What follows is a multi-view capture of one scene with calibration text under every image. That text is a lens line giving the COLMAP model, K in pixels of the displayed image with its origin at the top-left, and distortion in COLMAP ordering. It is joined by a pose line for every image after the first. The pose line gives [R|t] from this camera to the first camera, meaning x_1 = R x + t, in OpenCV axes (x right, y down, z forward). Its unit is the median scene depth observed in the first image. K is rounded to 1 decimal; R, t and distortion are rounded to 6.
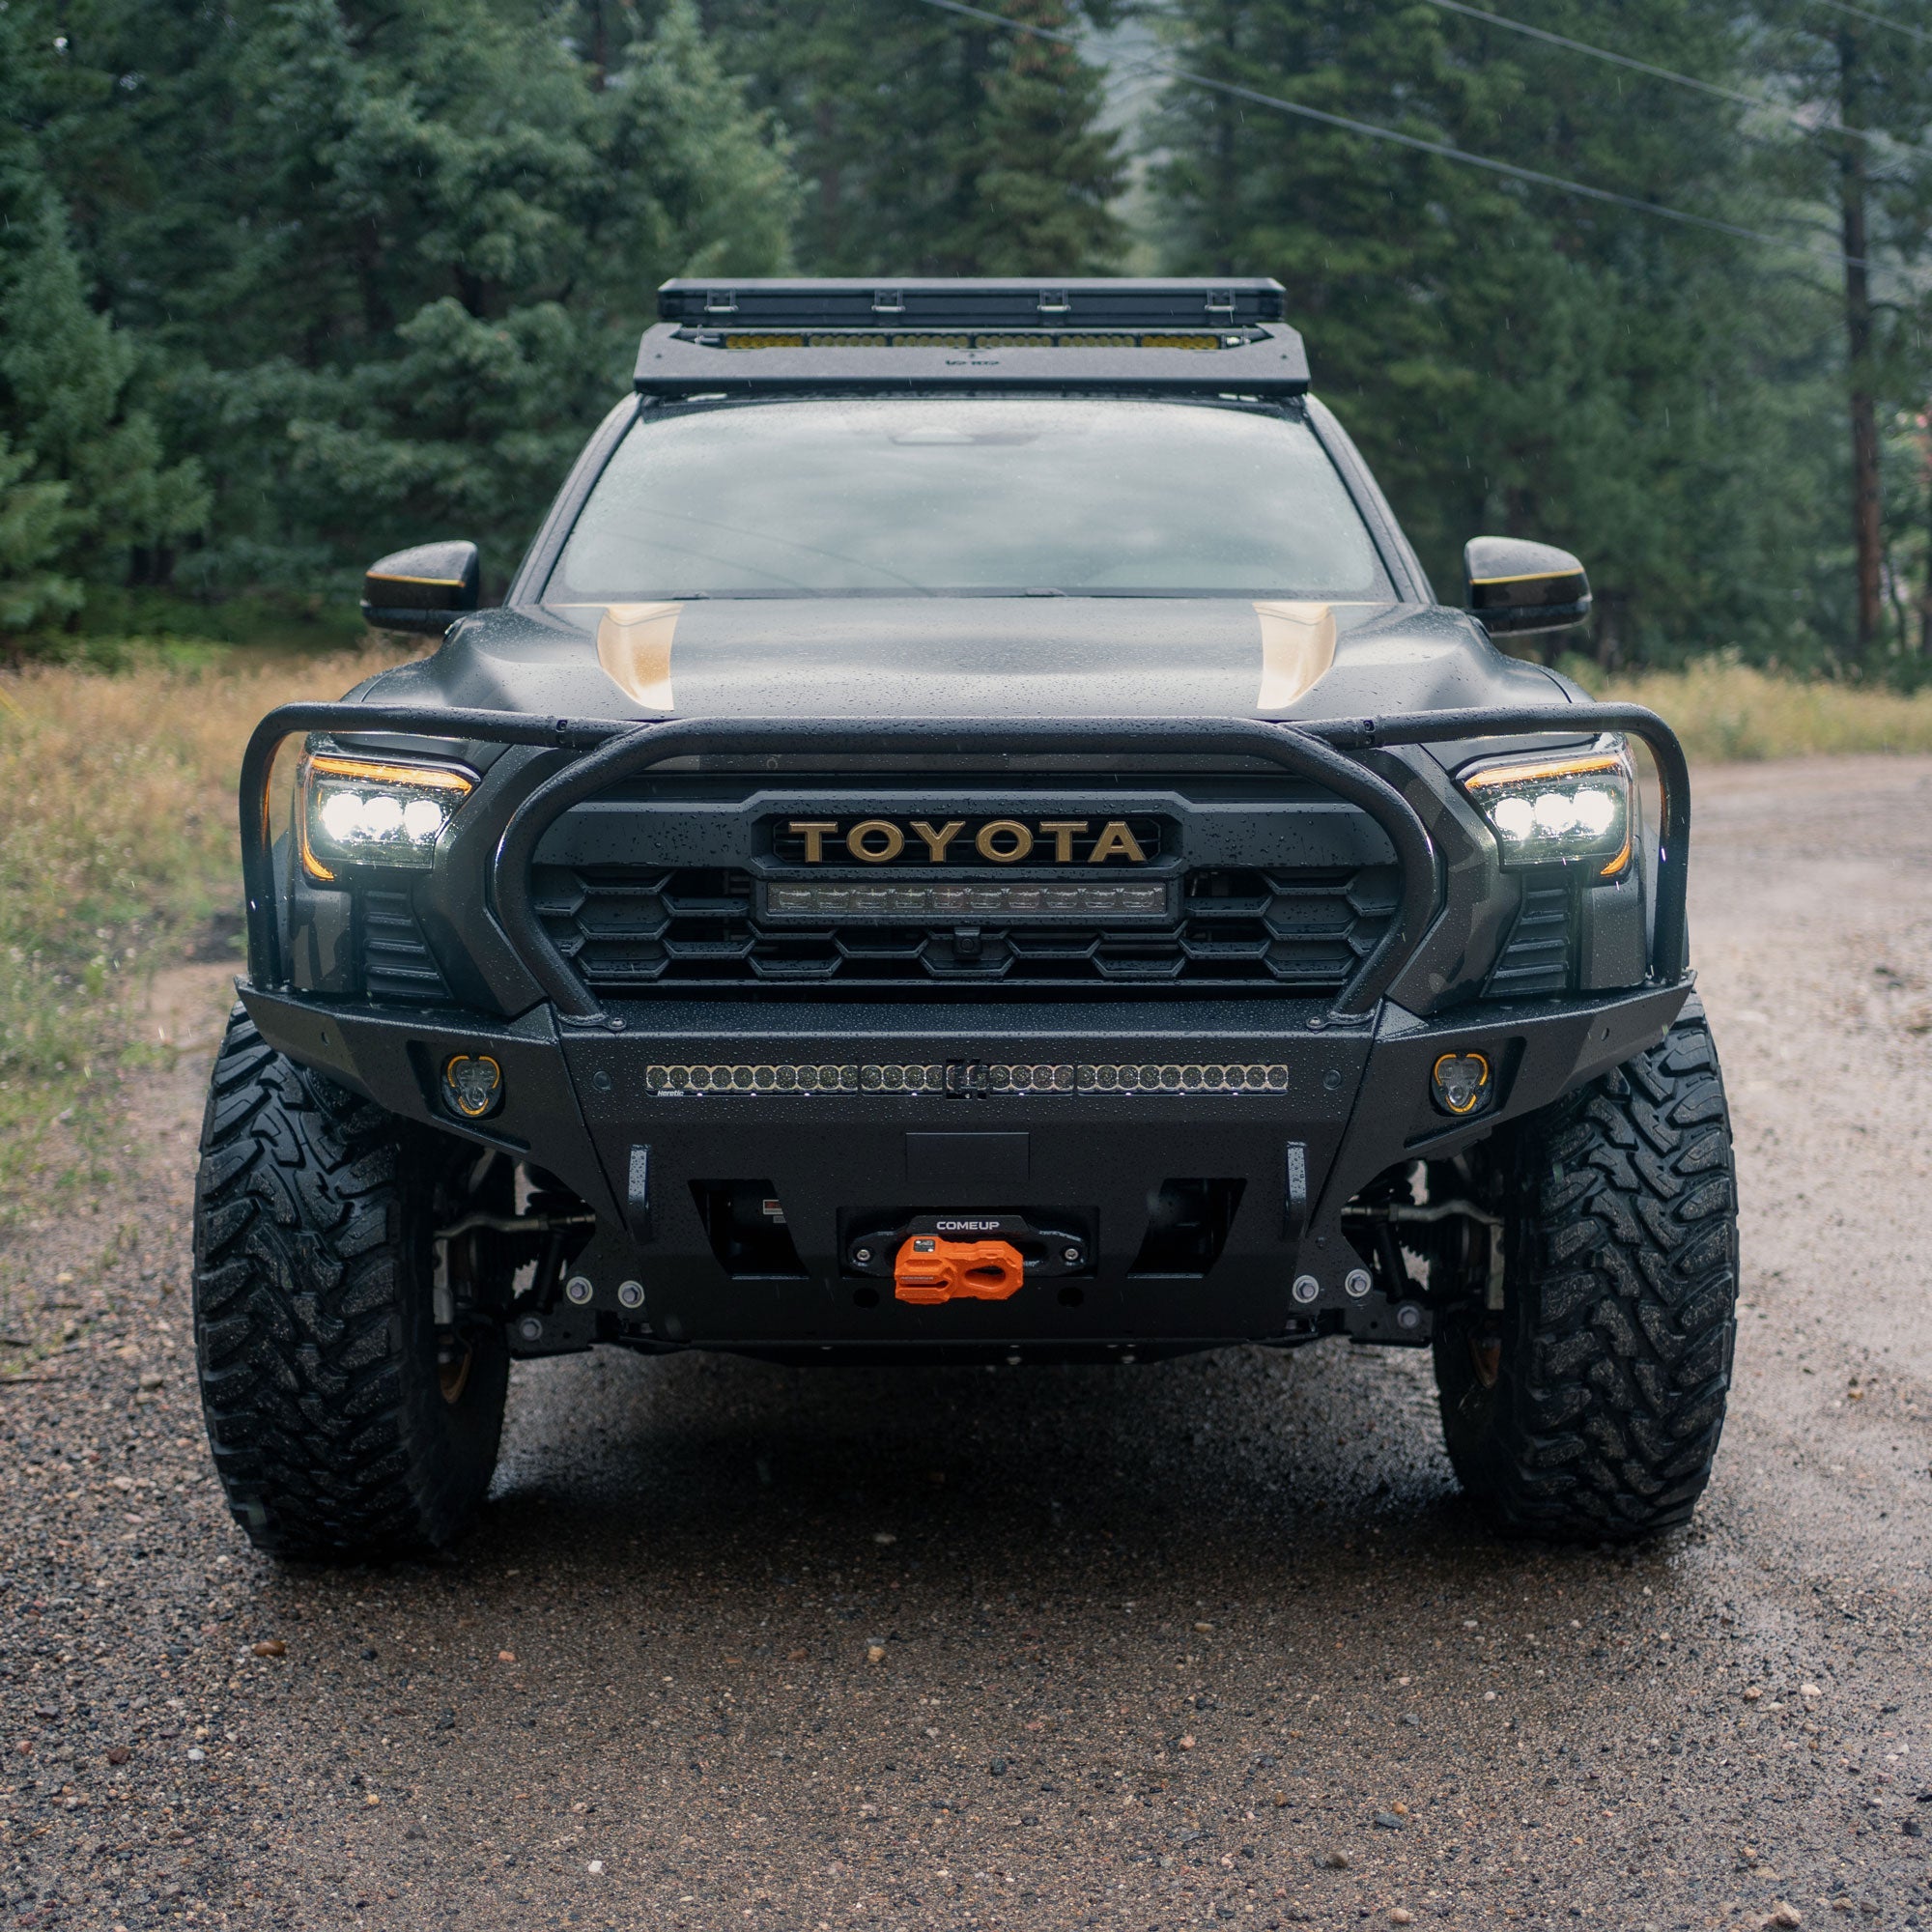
lens RADIAL K [[2829.5, 0, 923.6], [0, 2829.5, 976.6], [0, 0, 1]] dist [0.006554, 0.000000]
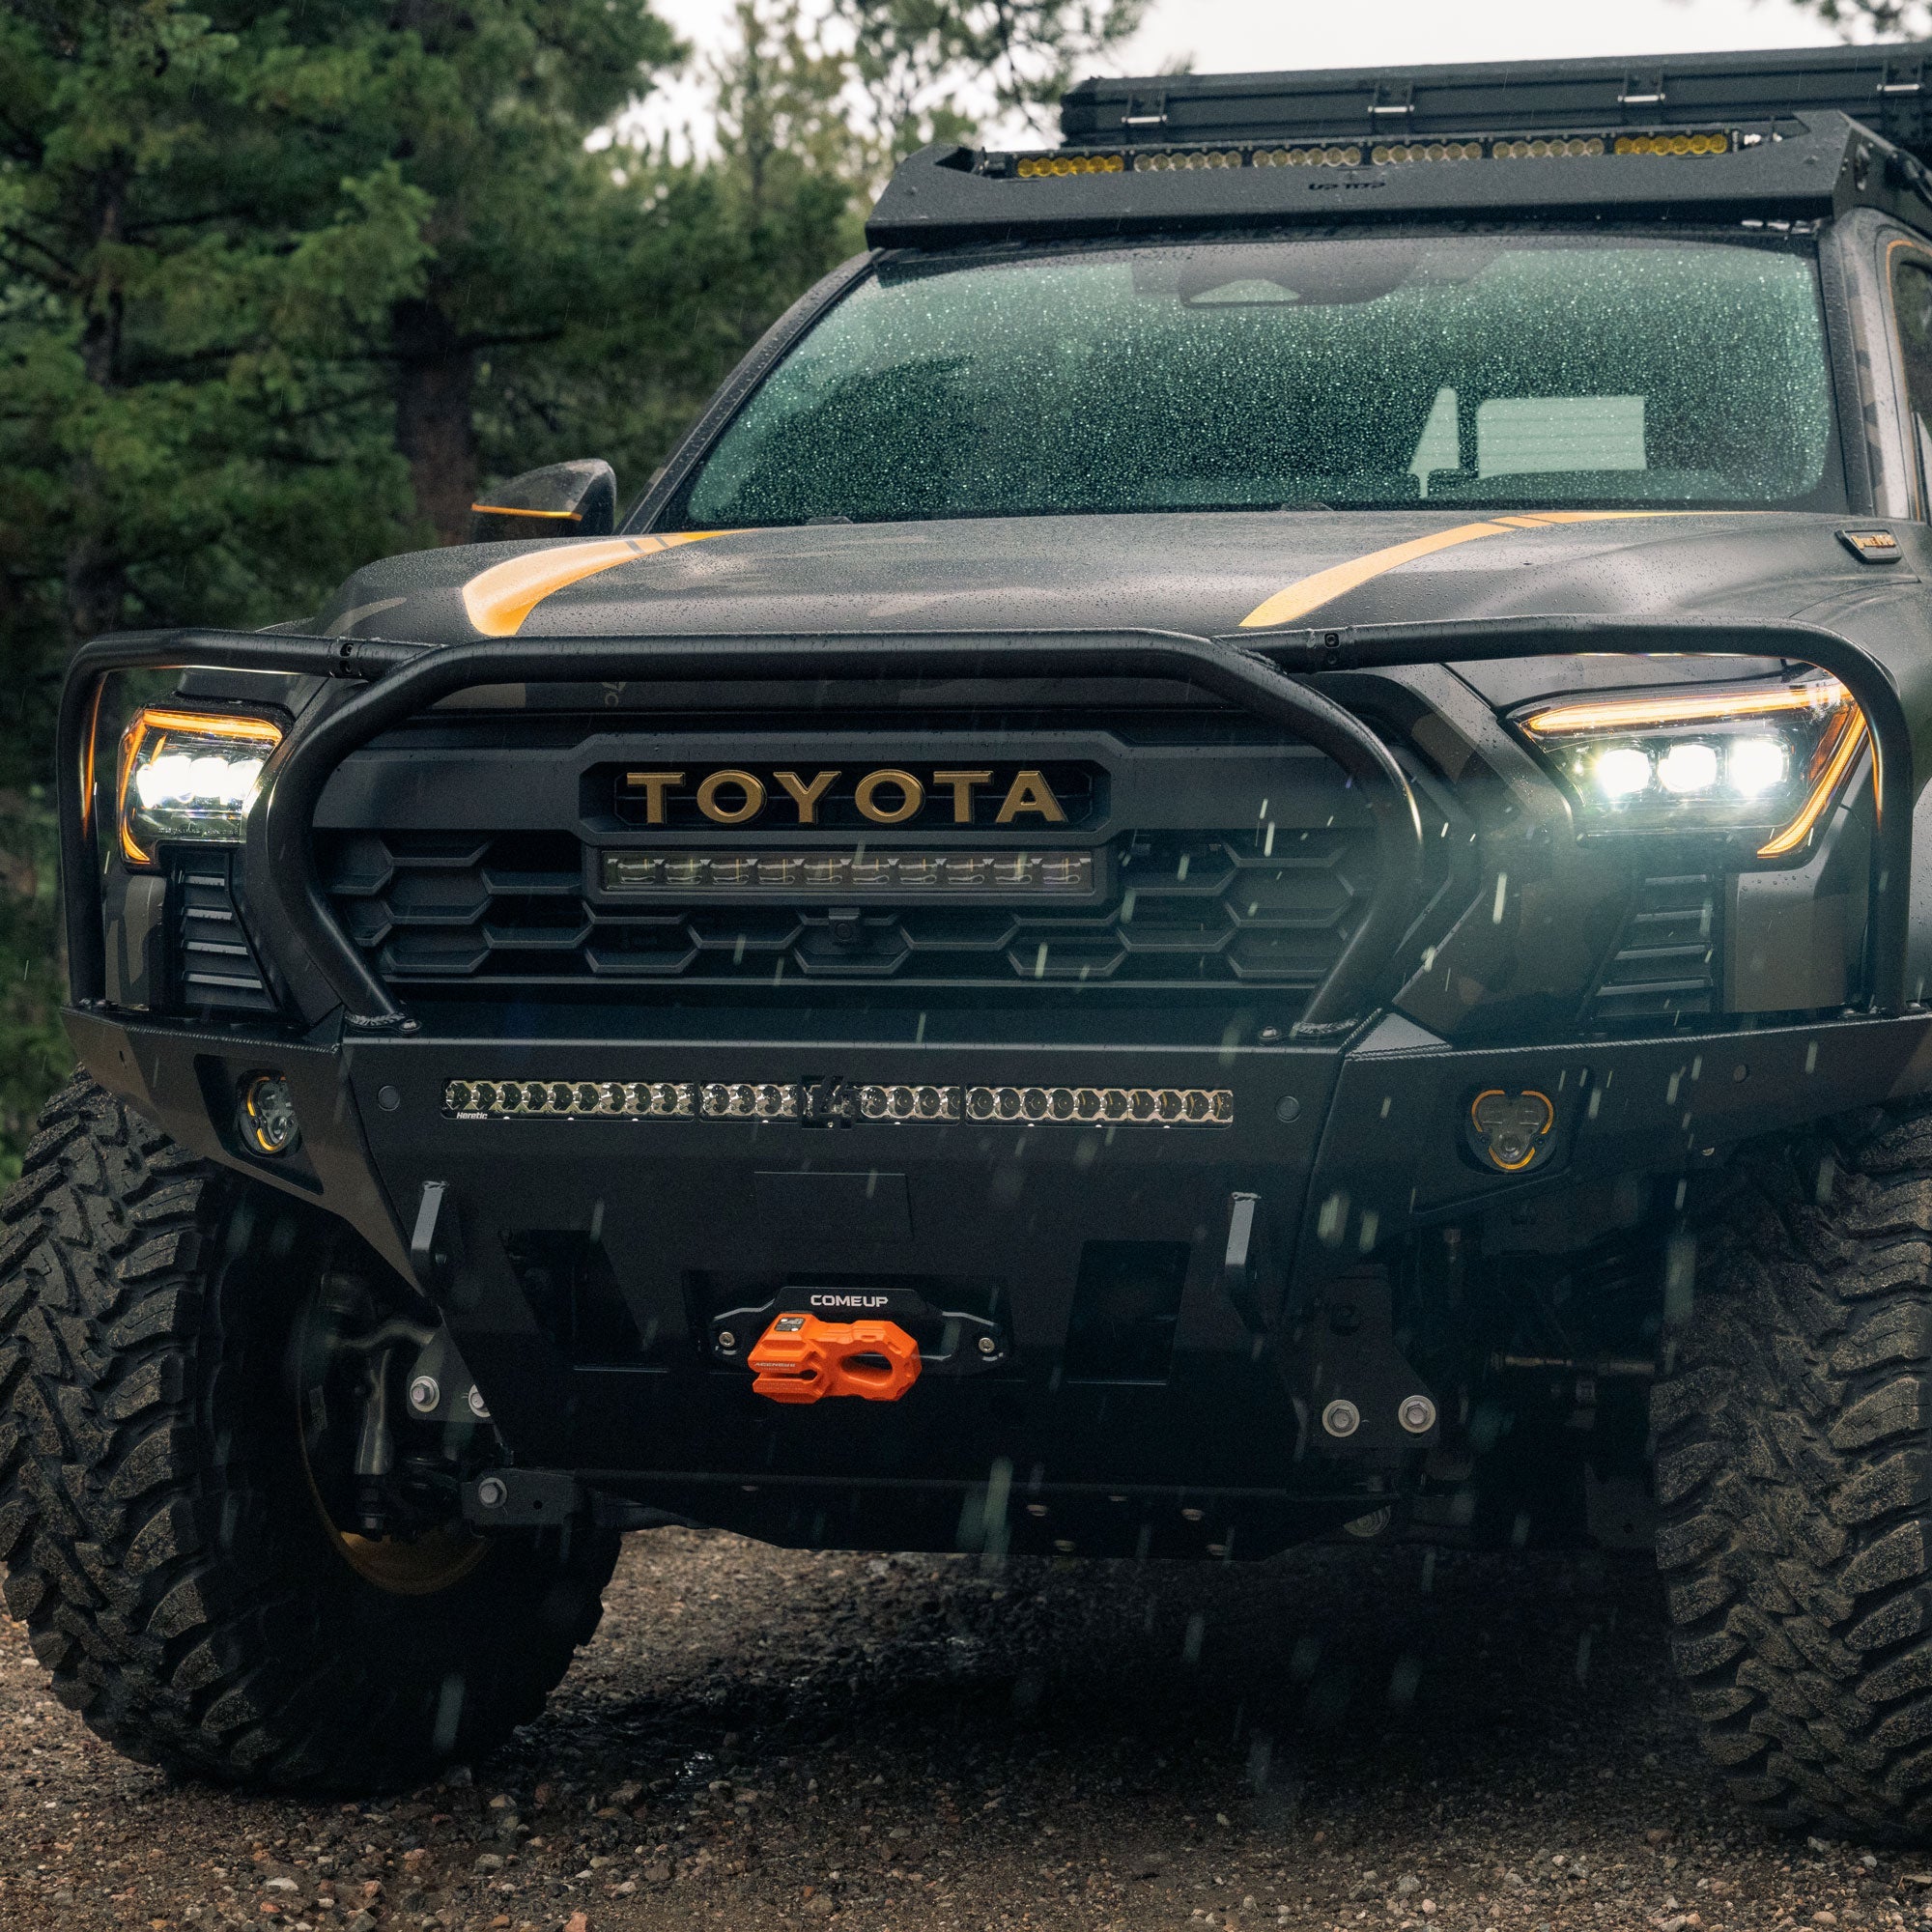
lens RADIAL K [[5775.5, 0, 966.4], [0, 5775.5, 970.5], [0, 0, 1]] dist [-0.120619, 0.000000]
pose [[0.957510, 0.005212, -0.288352, 0.499051], [-0.028492, 0.996655, -0.076594, 0.118455], [0.286988, 0.081555, 0.954456, -0.489383]]
